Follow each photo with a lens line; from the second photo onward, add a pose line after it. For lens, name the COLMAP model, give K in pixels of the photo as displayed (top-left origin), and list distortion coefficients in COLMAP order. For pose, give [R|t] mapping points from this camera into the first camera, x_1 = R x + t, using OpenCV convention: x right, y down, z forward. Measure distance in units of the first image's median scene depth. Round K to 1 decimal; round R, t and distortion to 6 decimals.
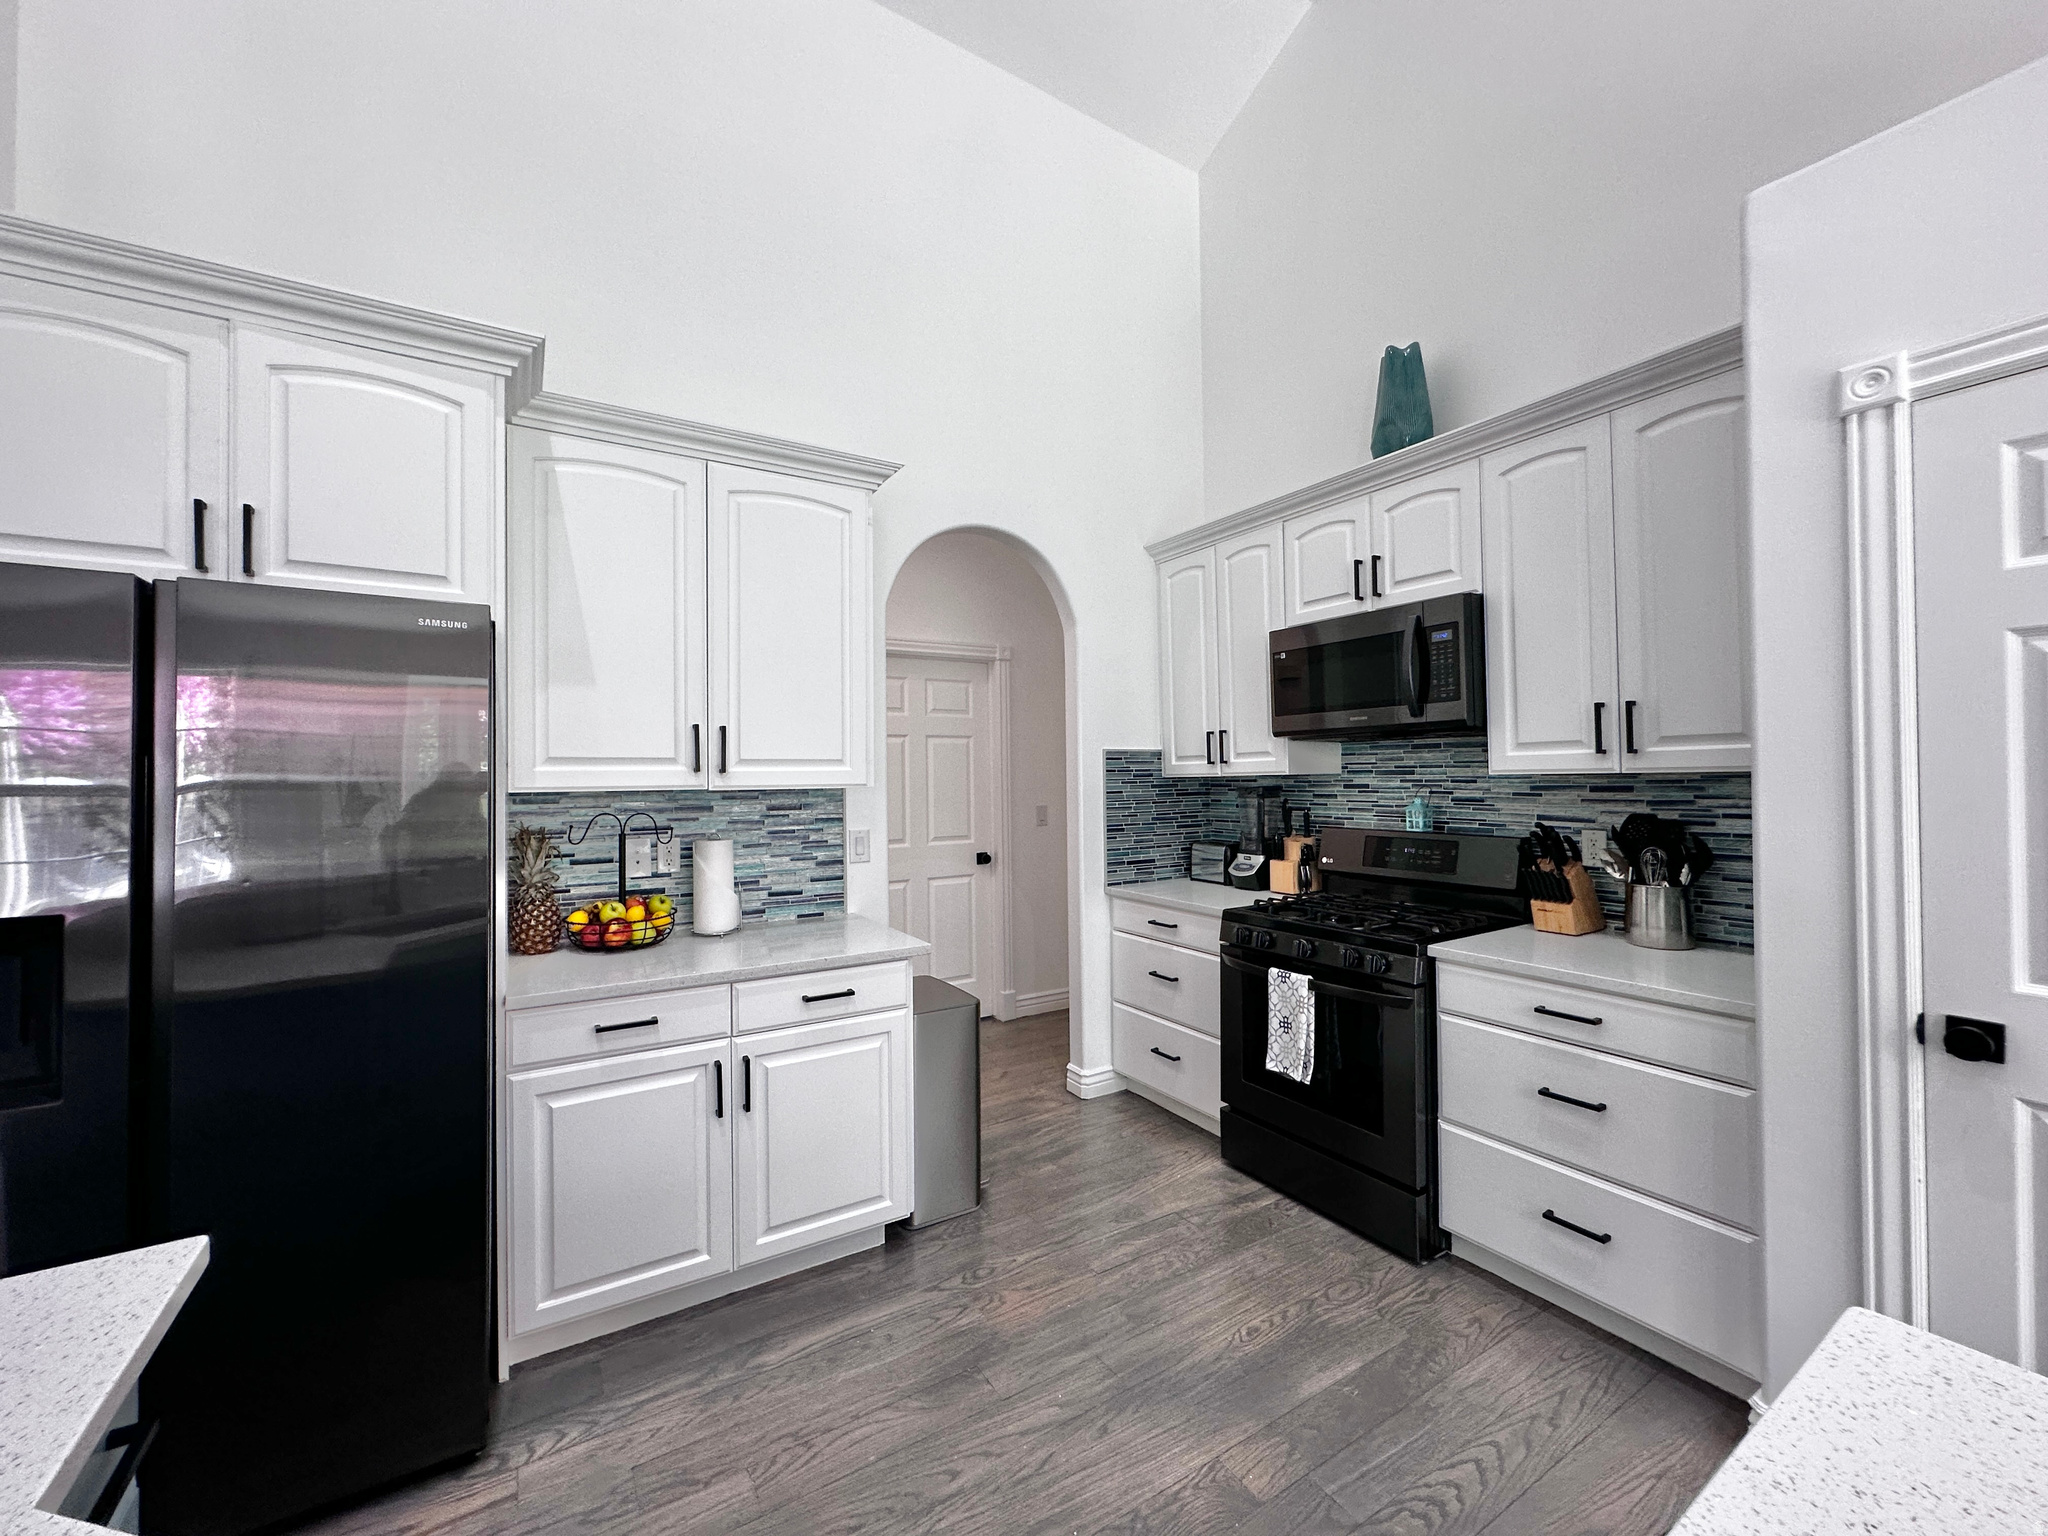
lens RADIAL K [[820.3, 0, 1022.7], [0, 820.3, 769.8], [0, 0, 1]] dist [-0.003188, 0.000175]
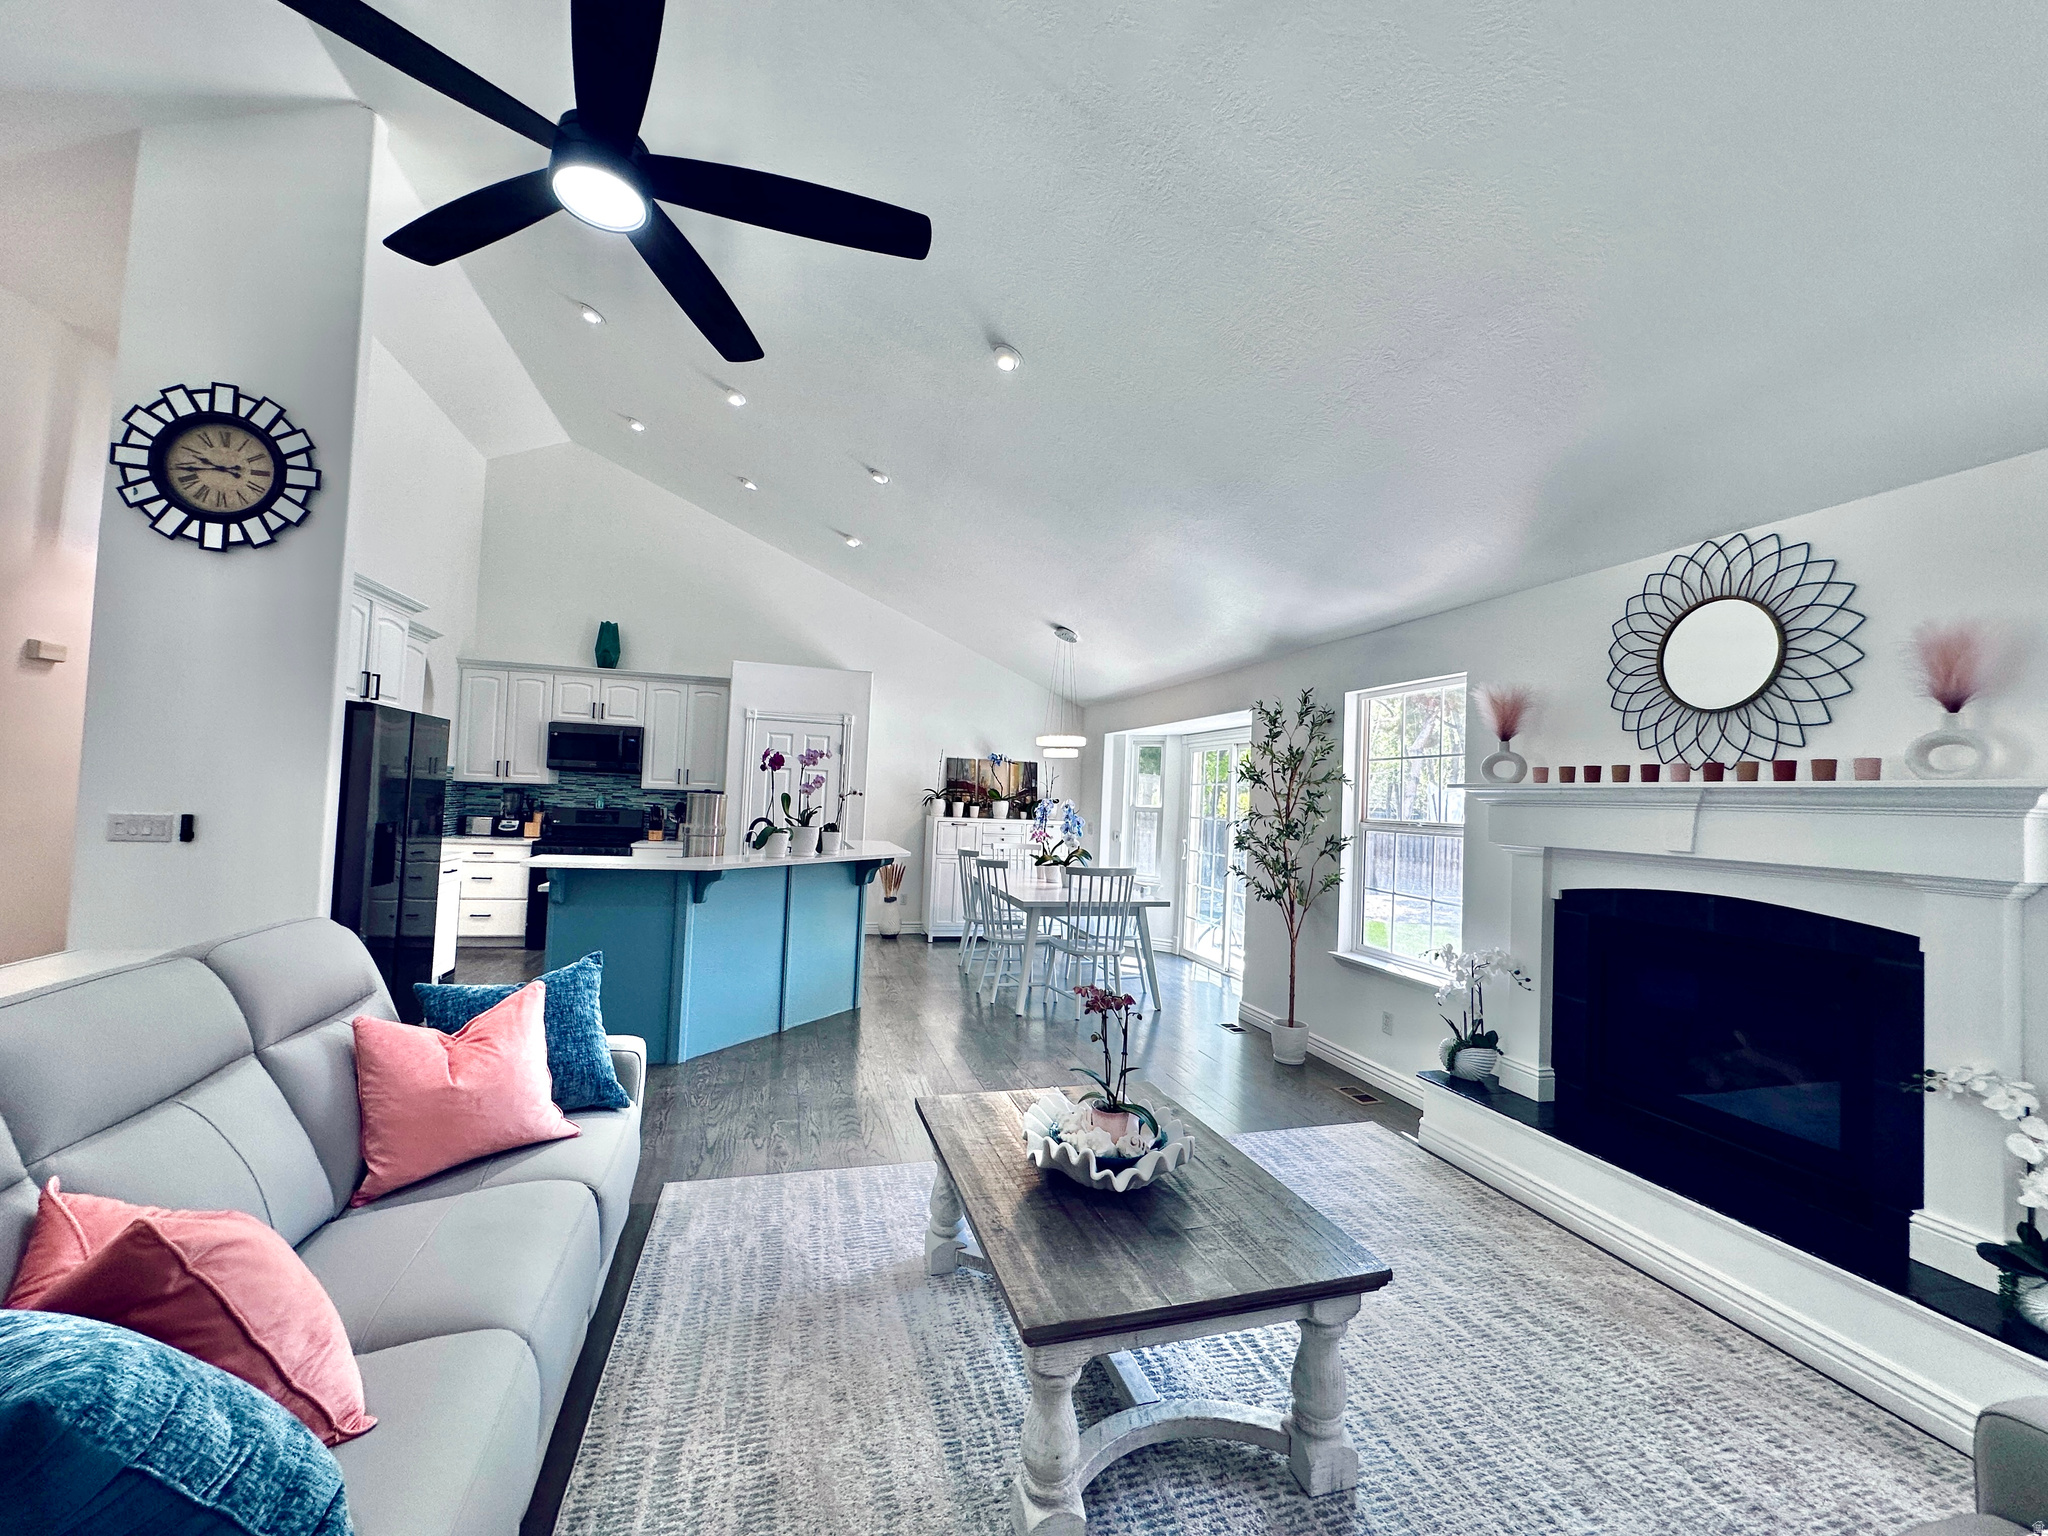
lens RADIAL K [[820.3, 0, 1022.7], [0, 820.3, 769.8], [0, 0, 1]] dist [-0.003188, 0.000175]
pose [[0.276138, 0.056412, 0.959461, -1.602000], [-0.051784, 0.997699, -0.043757, -0.002581], [-0.959722, -0.037601, 0.278424, -0.968572]]
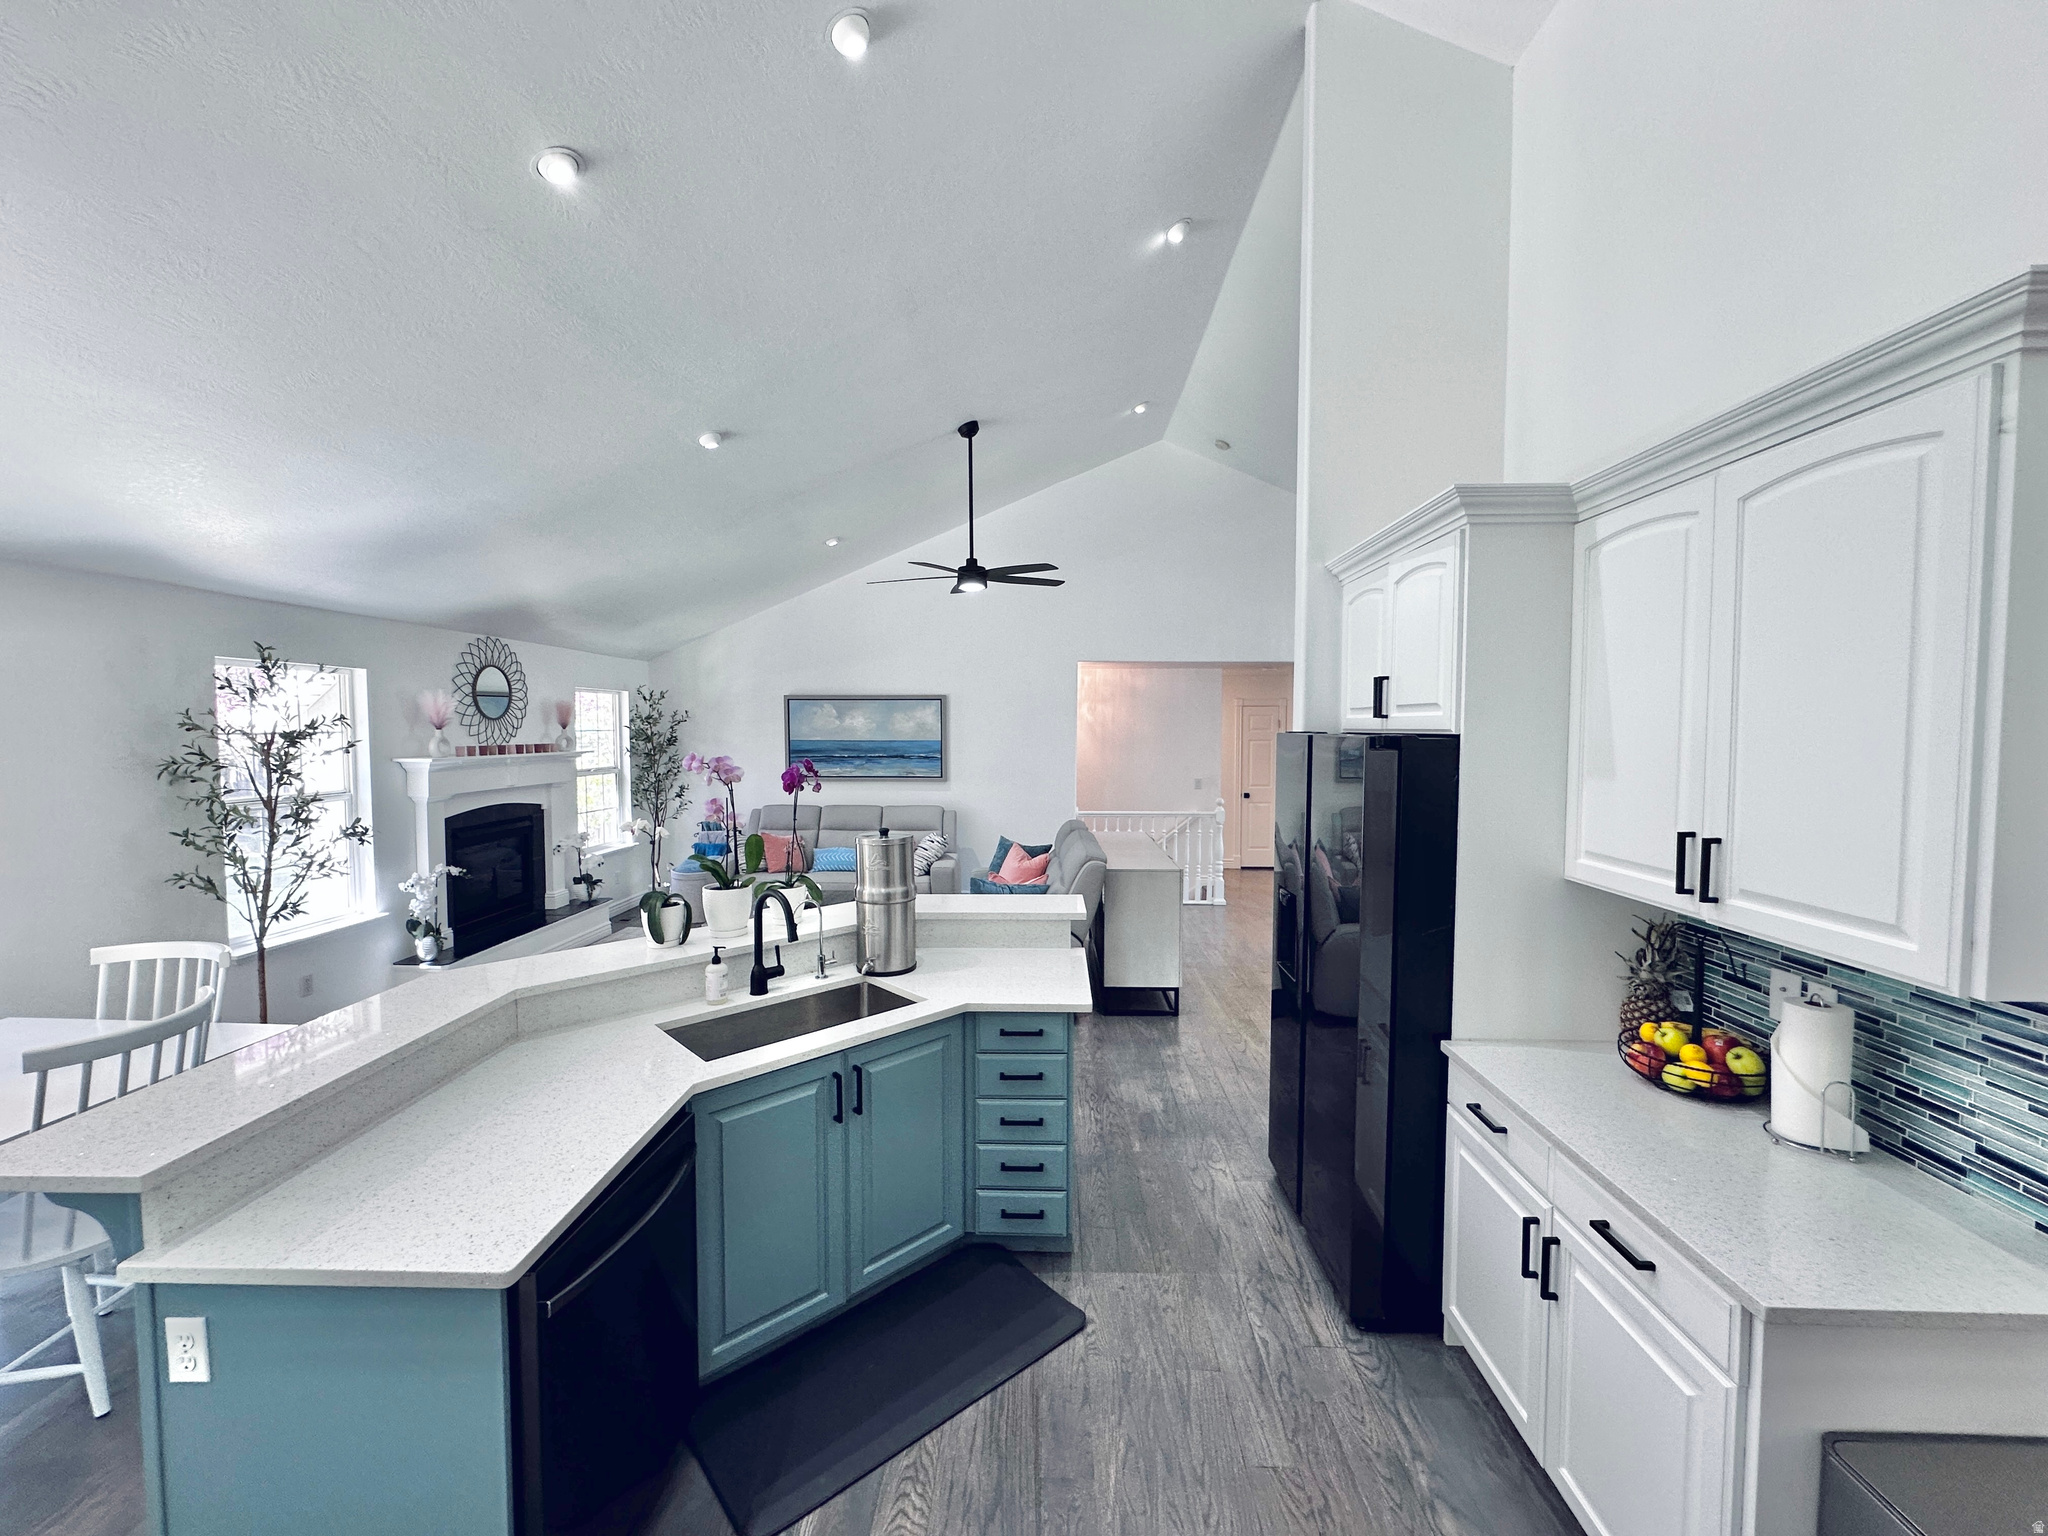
lens RADIAL K [[820.3, 0, 1022.7], [0, 820.3, 769.8], [0, 0, 1]] dist [-0.003188, 0.000175]
pose [[-0.557975, 0.053064, -0.828159, 0.461728], [0.009351, 0.998292, 0.057665, -0.131679], [0.829805, 0.024431, -0.557518, 0.736681]]
